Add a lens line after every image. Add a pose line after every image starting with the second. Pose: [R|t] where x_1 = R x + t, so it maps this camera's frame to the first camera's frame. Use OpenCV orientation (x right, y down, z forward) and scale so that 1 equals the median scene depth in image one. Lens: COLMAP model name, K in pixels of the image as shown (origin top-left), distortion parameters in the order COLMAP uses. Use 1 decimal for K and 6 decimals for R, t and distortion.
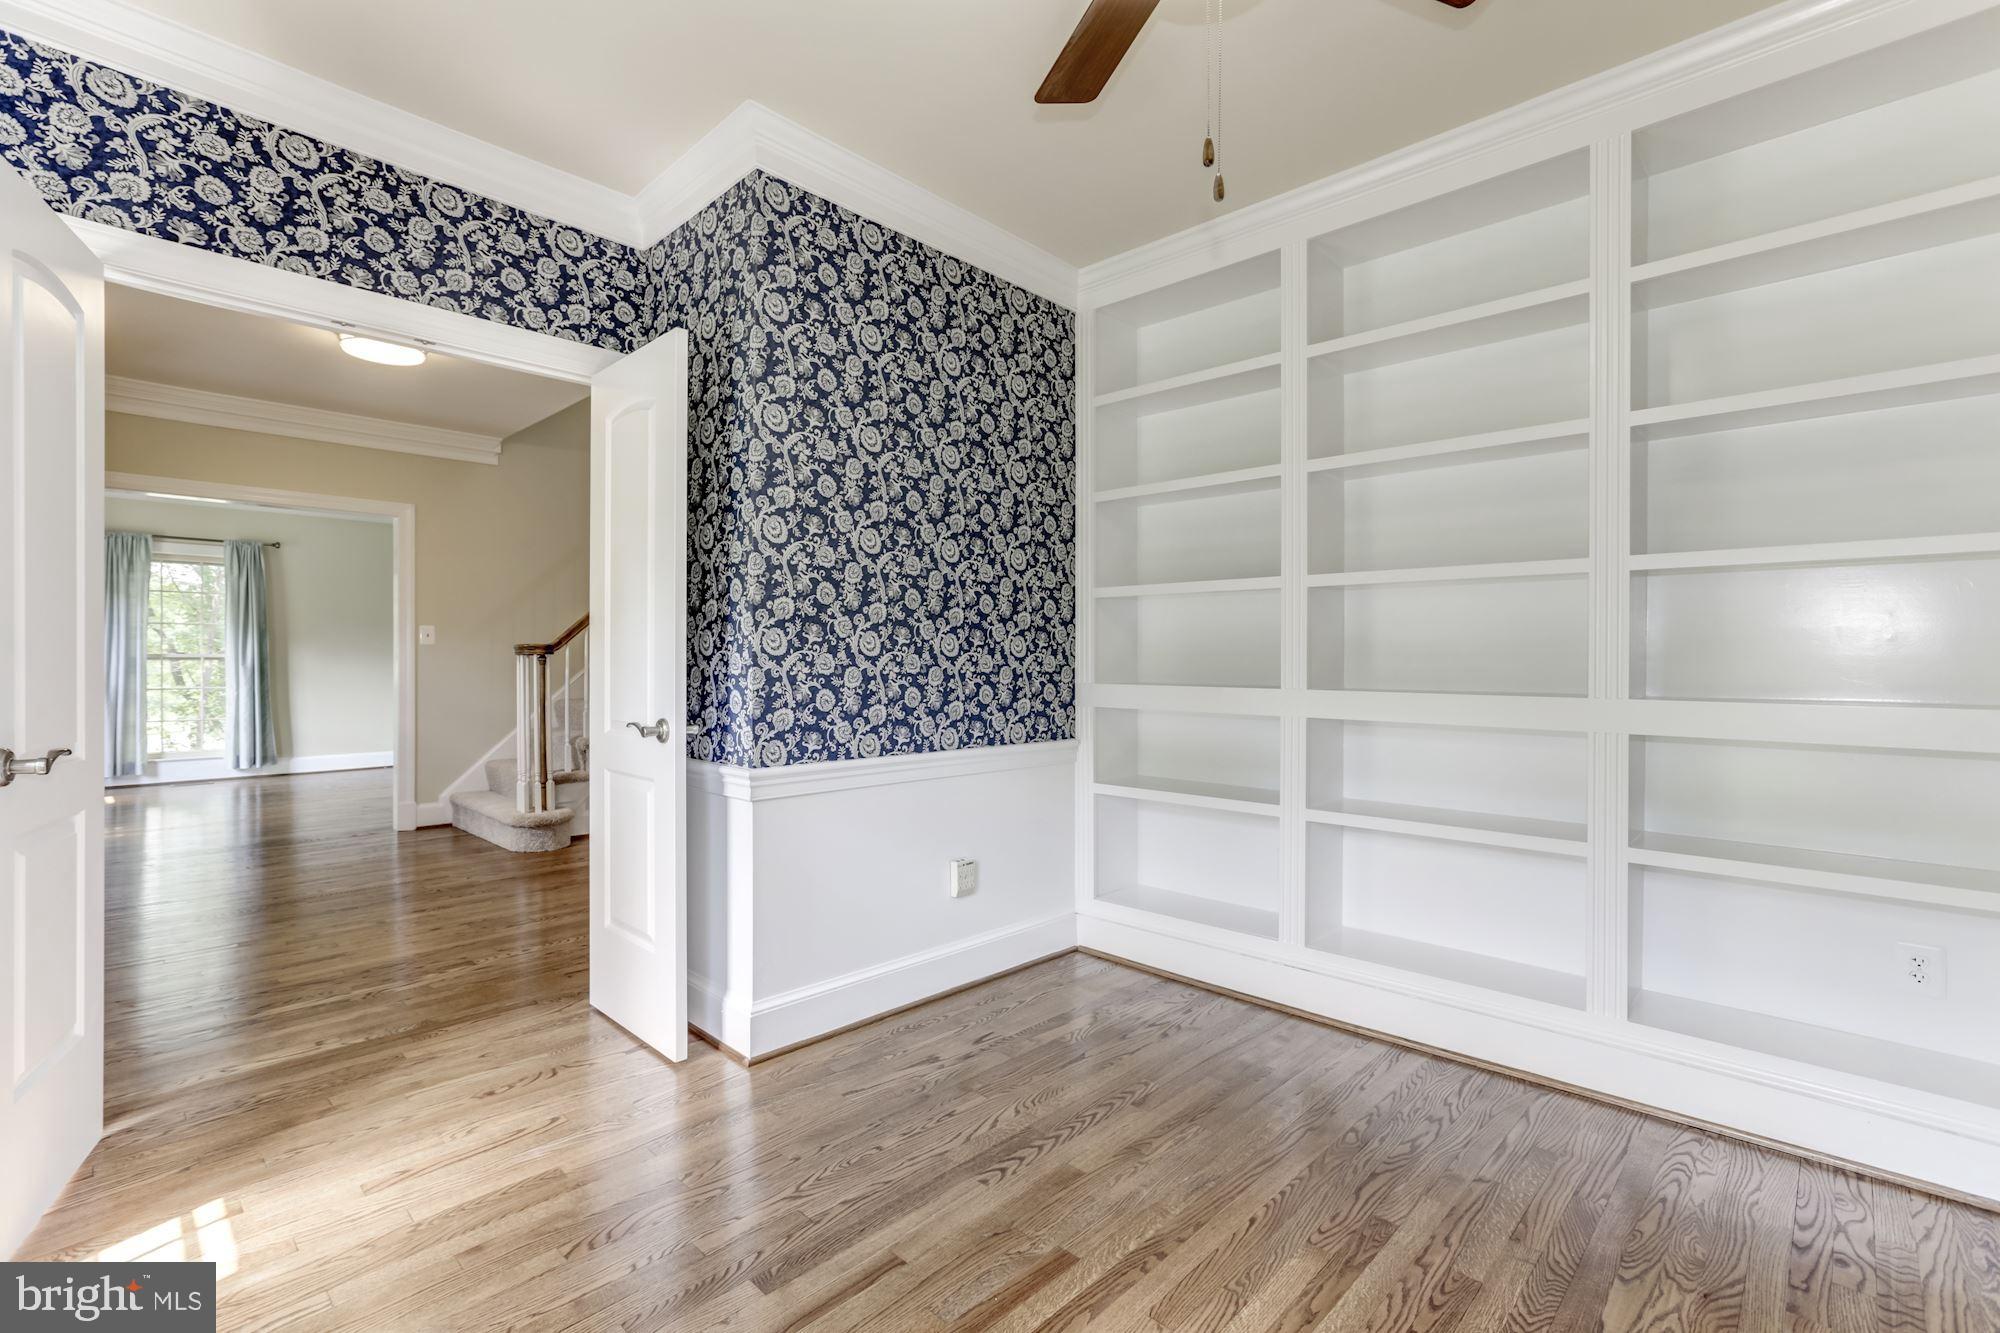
lens RADIAL K [[901.0, 0, 989.9], [0, 901.0, 662.4], [0, 0, 1]] dist [-0.028522, 0.014185]
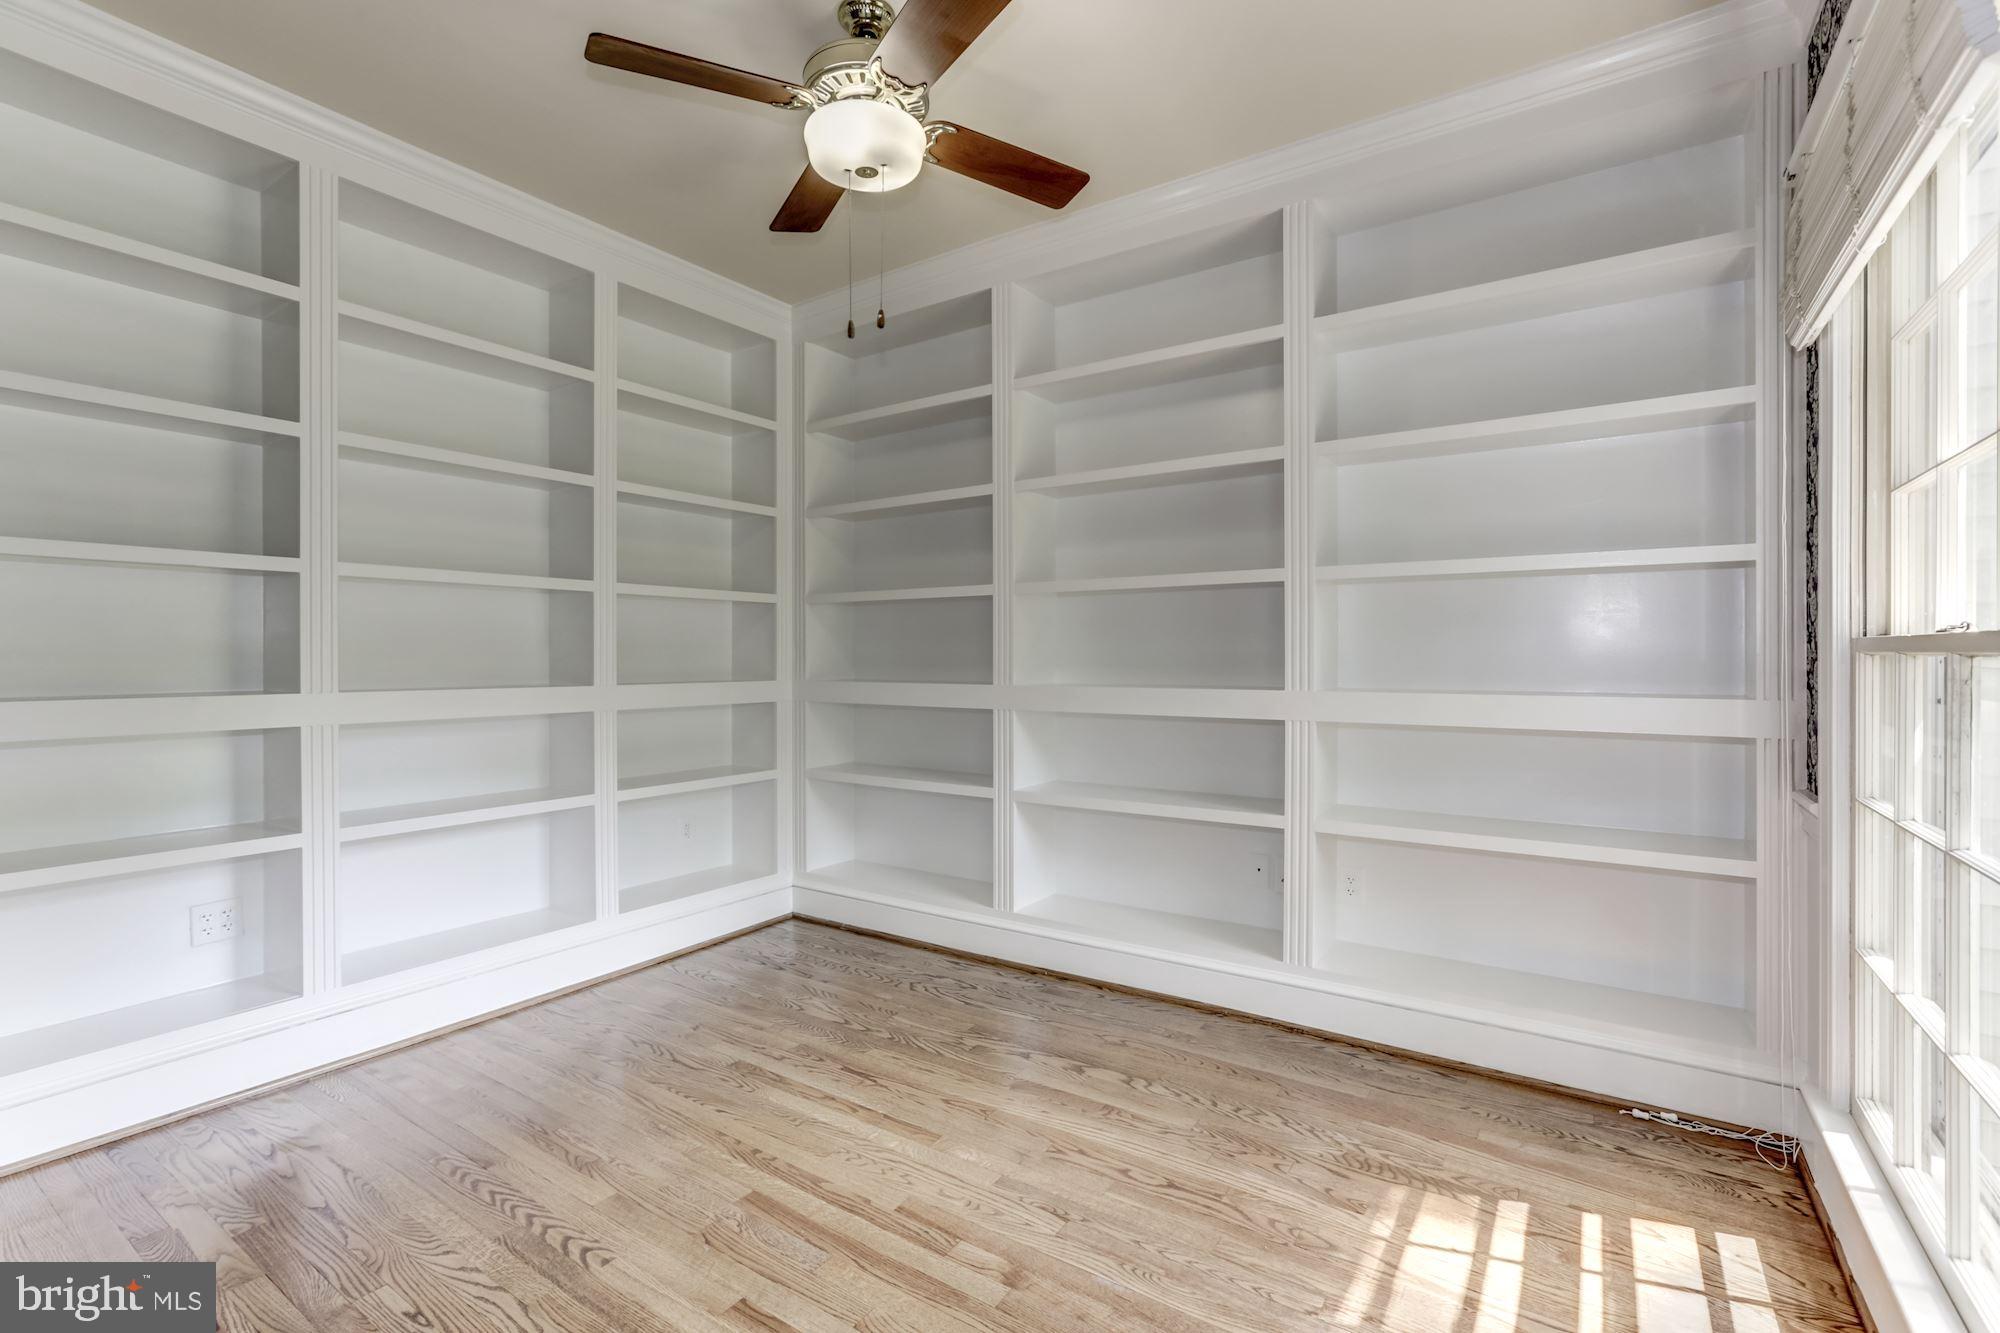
lens RADIAL K [[901.0, 0, 991.4], [0, 901.0, 661.4], [0, 0, 1]] dist [-0.028522, 0.014185]
pose [[-0.174808, -0.006373, 0.984582, -0.782824], [0.006166, 0.999952, 0.007567, -0.005354], [-0.984583, 0.007394, -0.174761, 0.662751]]
